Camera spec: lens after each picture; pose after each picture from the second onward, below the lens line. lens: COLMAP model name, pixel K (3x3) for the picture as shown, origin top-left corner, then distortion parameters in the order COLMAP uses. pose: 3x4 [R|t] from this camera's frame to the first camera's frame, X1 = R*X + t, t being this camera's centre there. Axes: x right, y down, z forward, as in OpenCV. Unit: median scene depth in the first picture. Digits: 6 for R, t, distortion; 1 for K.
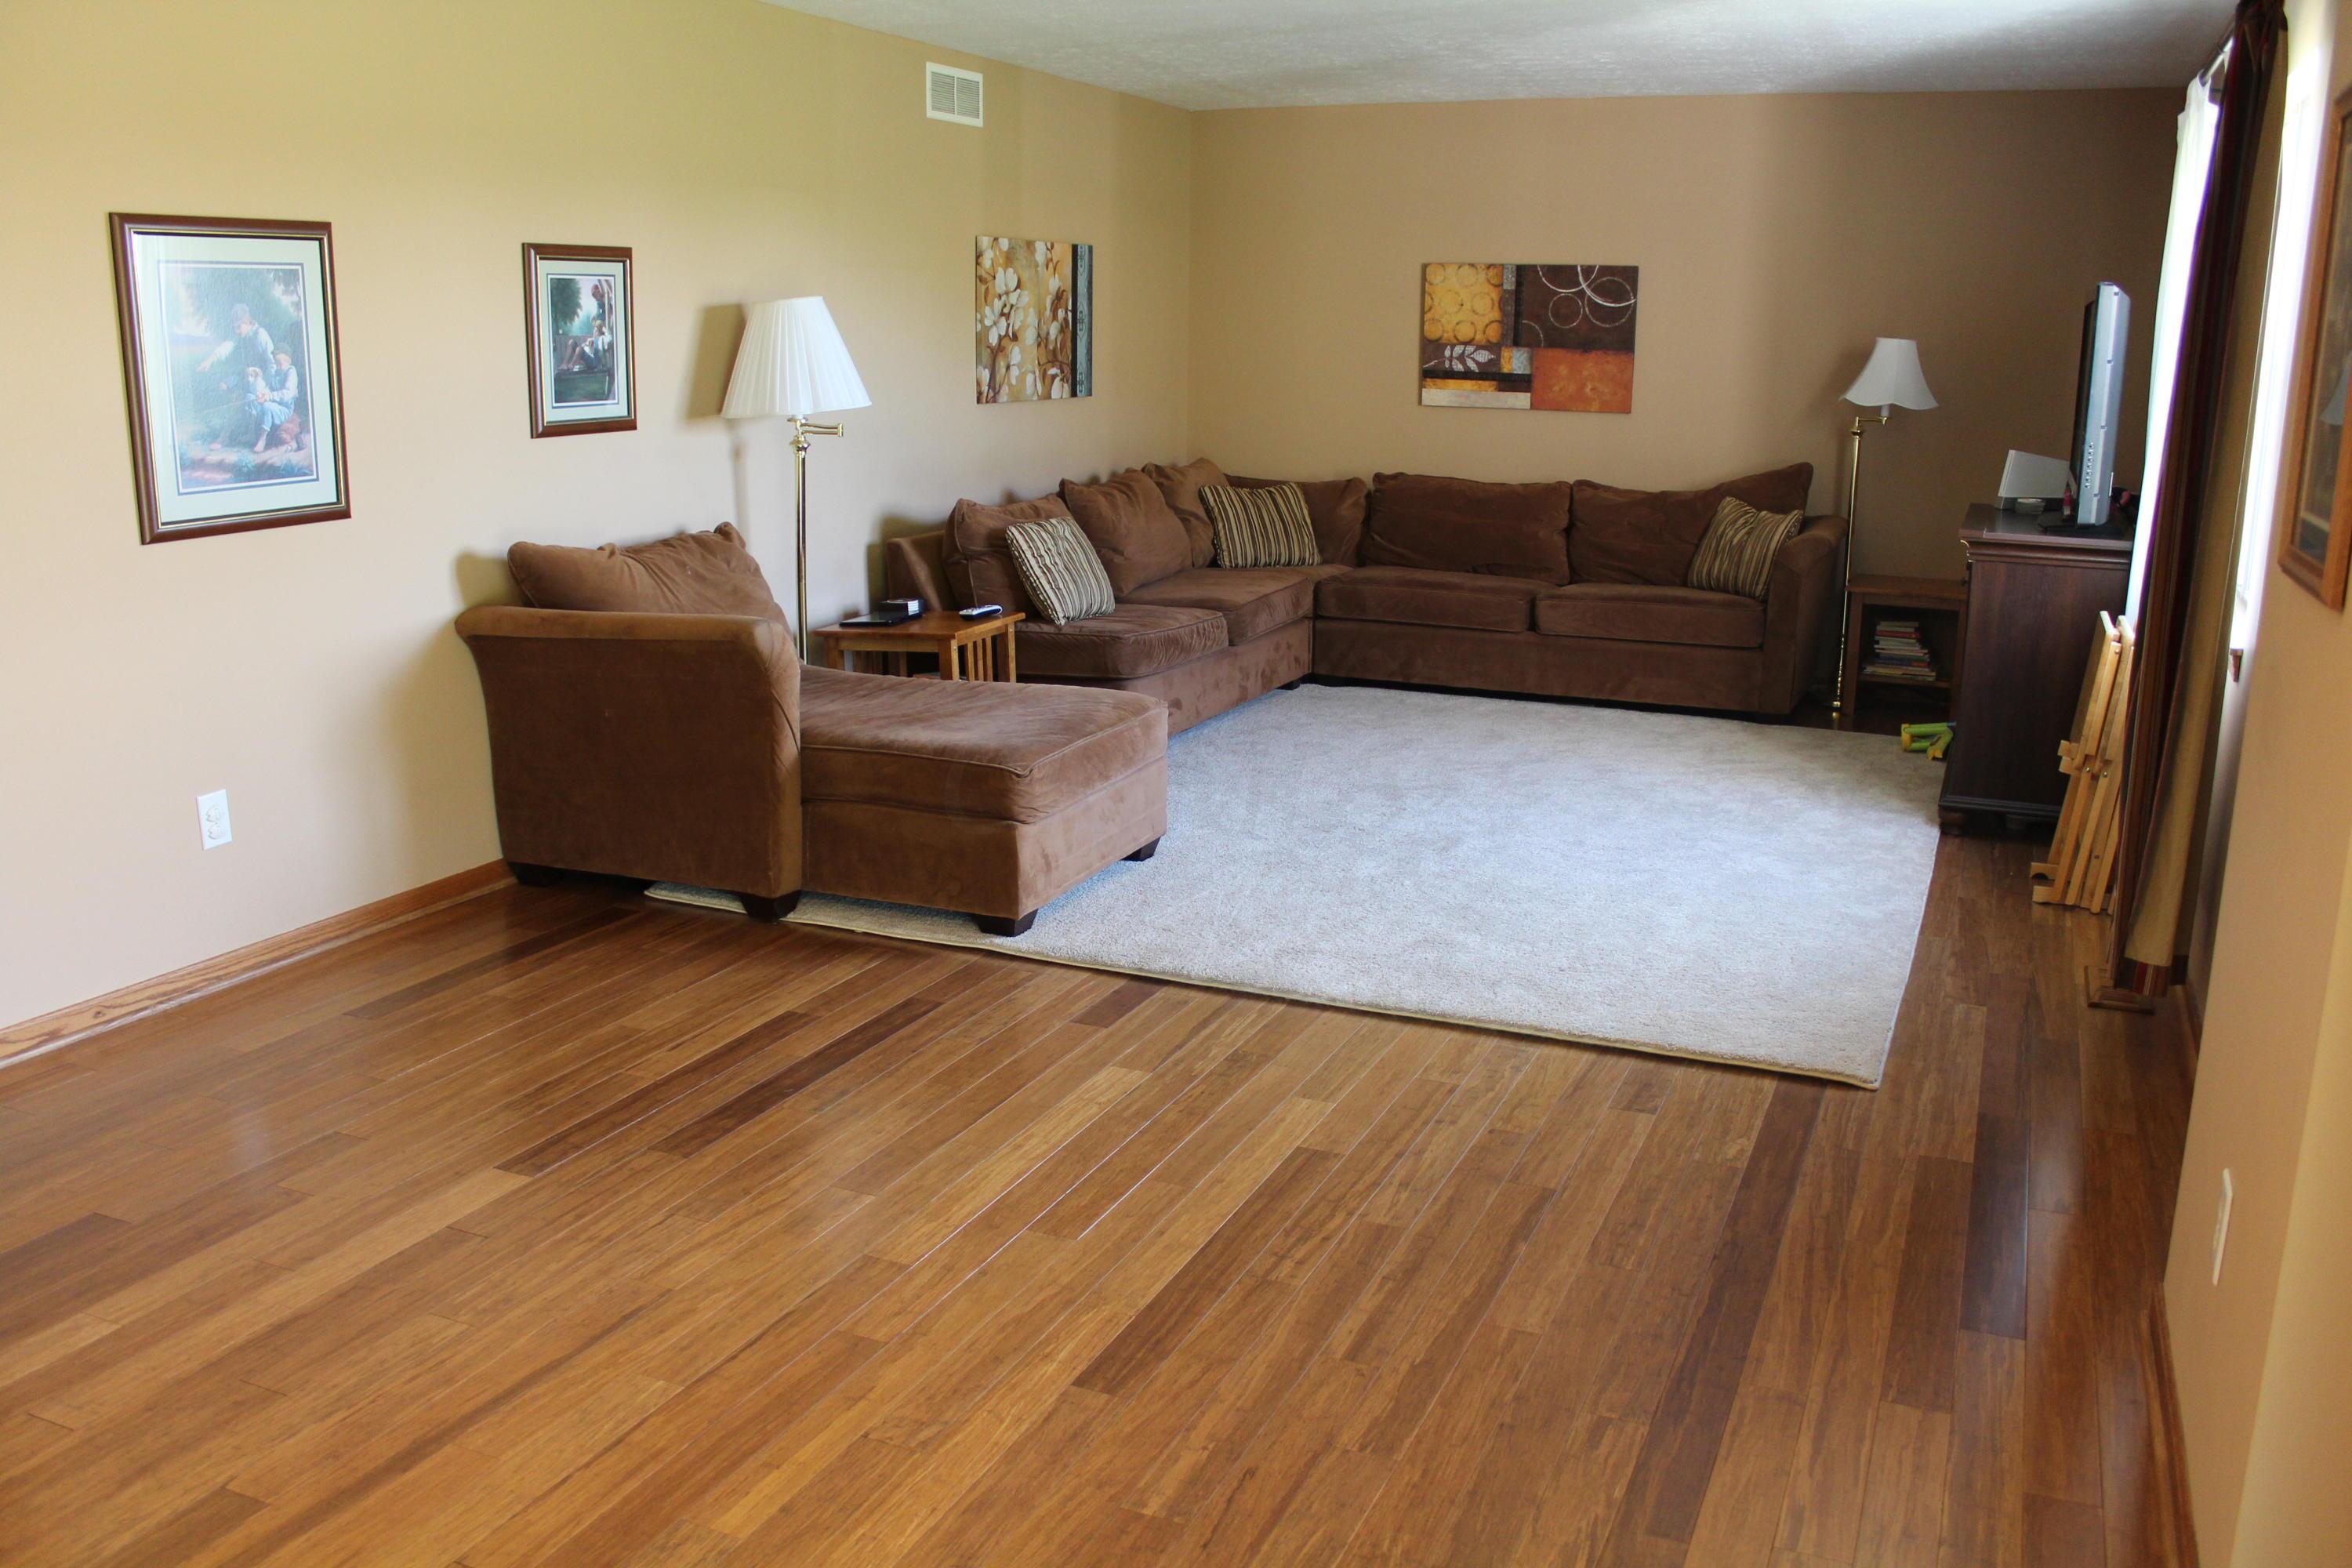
lens RADIAL K [[1997.7, 0, 1176.0], [0, 1997.7, 784.0], [0, 0, 1]] dist [-0.106588, 0.009361]
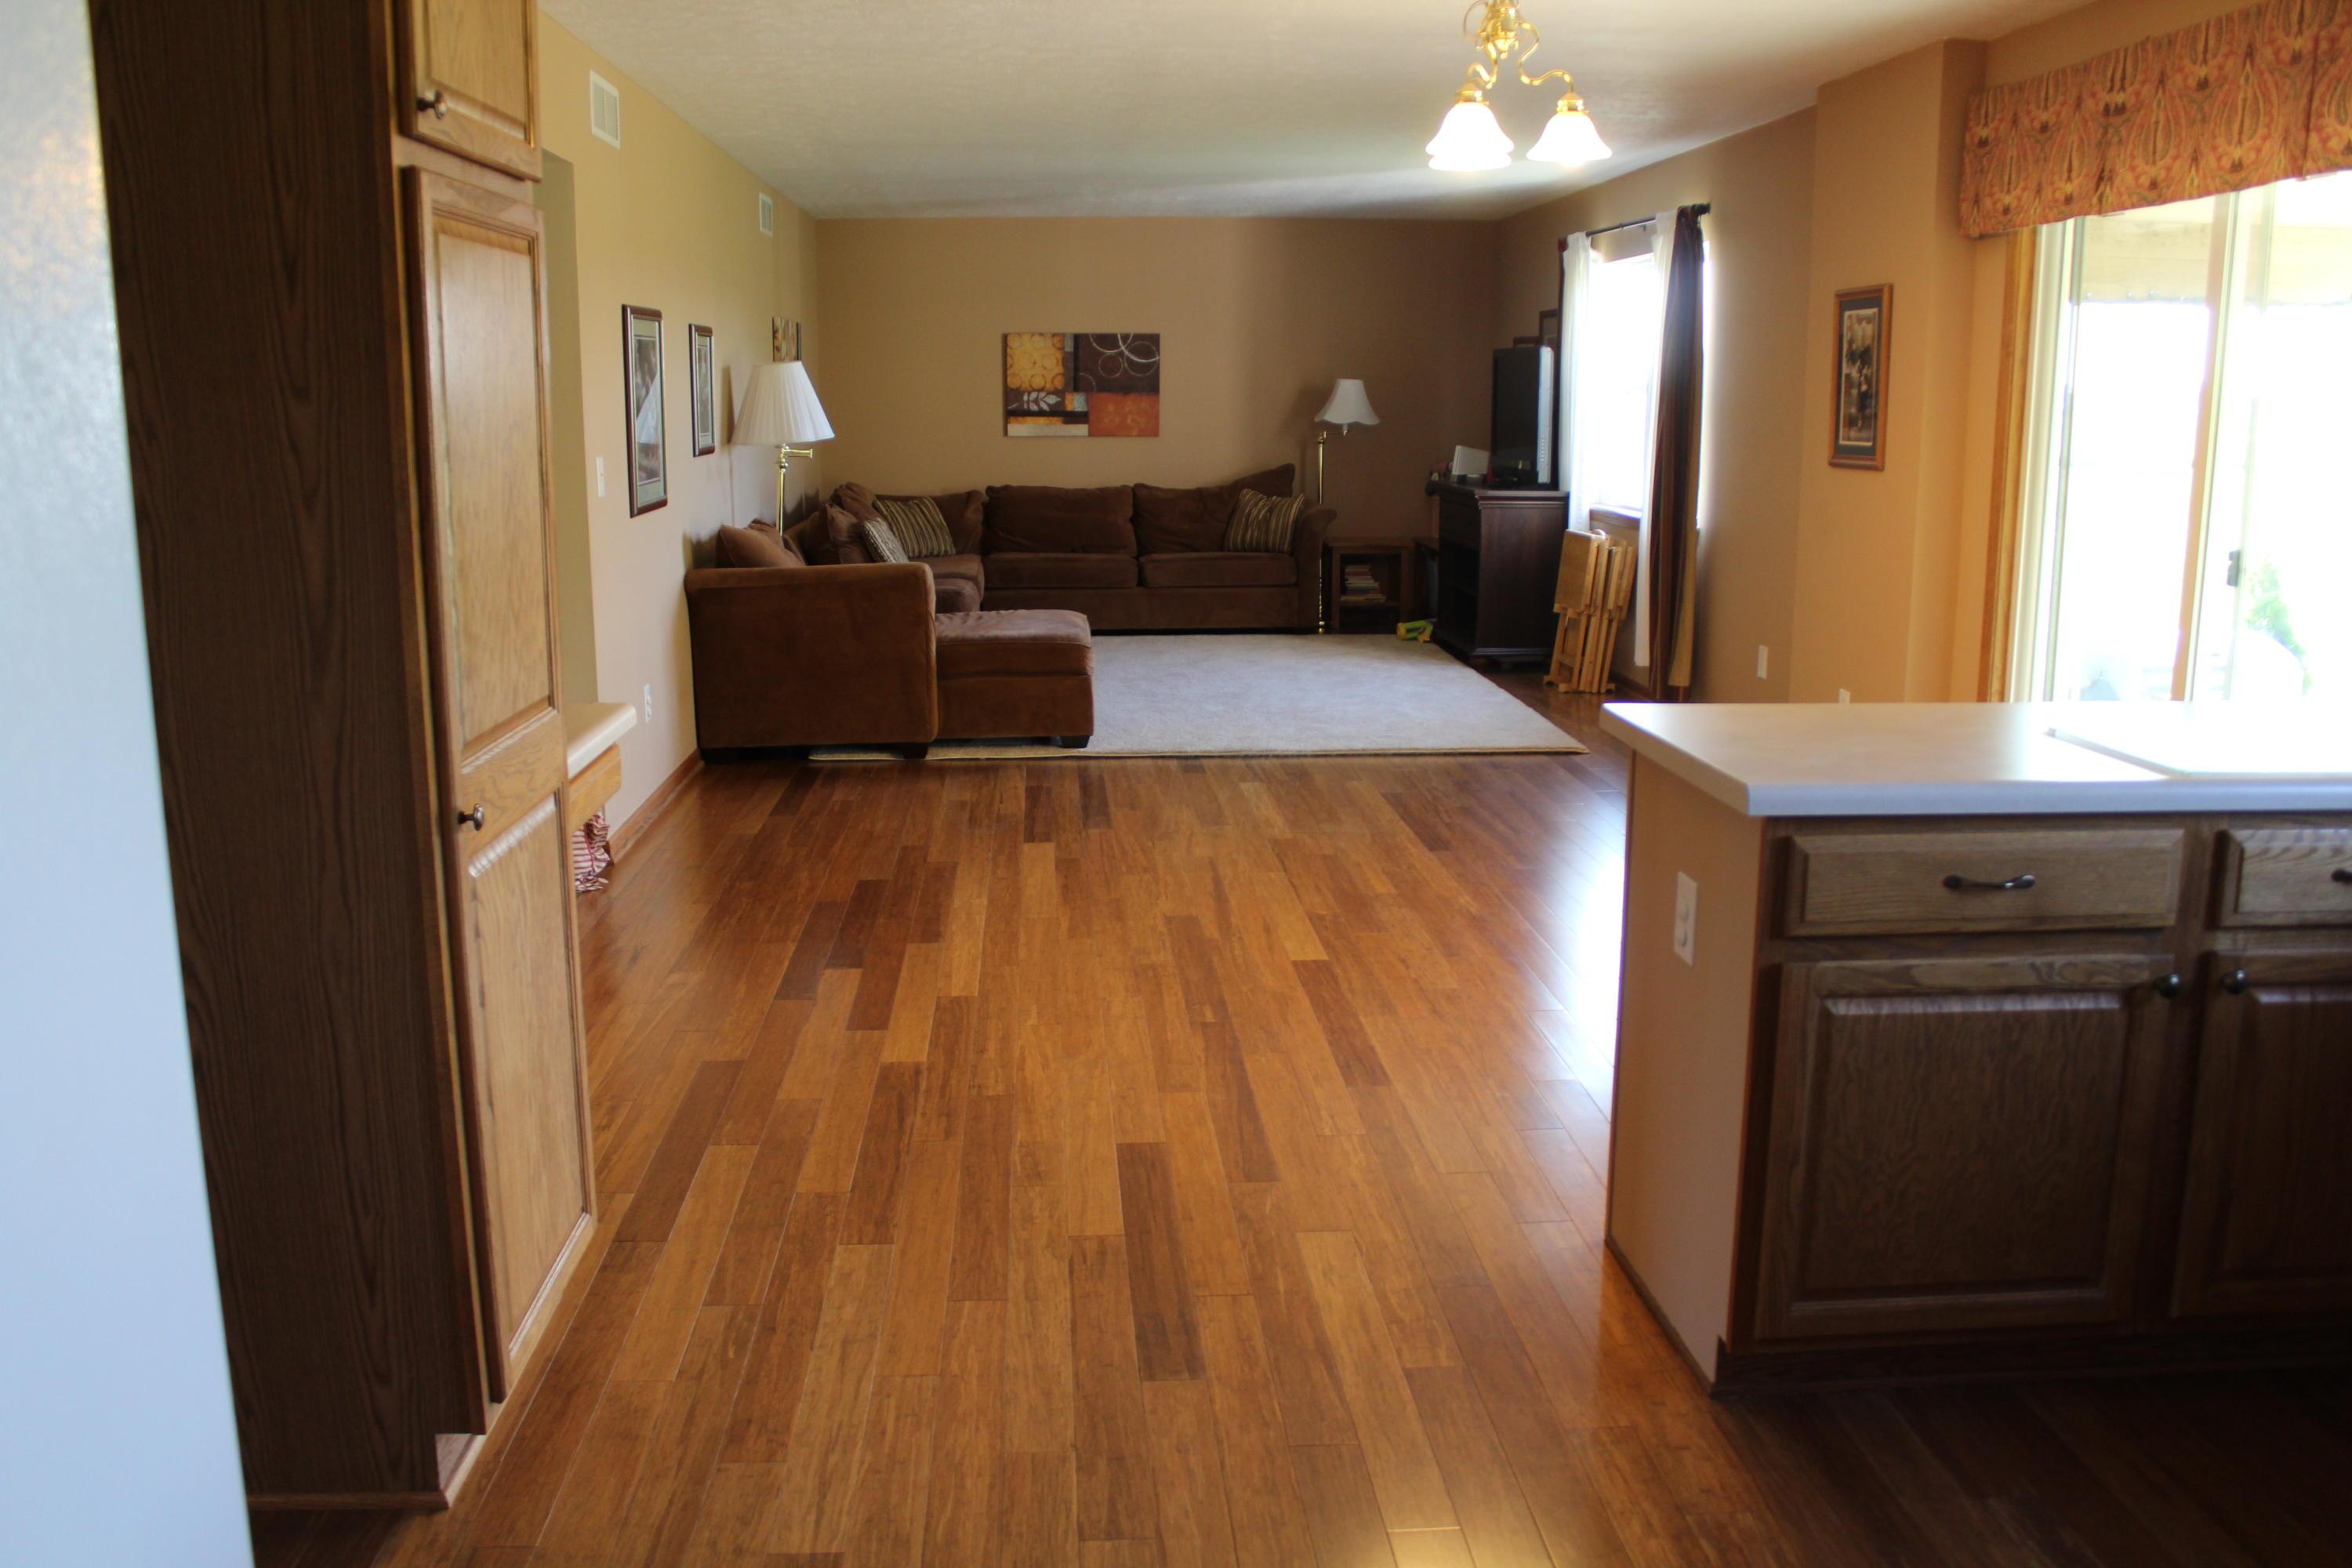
lens RADIAL K [[1997.7, 0, 1176.0], [0, 1997.7, 784.0], [0, 0, 1]] dist [-0.106588, 0.009361]
pose [[0.892640, -0.100513, 0.439421, -0.423970], [0.112250, 0.993680, -0.000731, 0.066025], [-0.436570, 0.049978, 0.898281, -0.290843]]
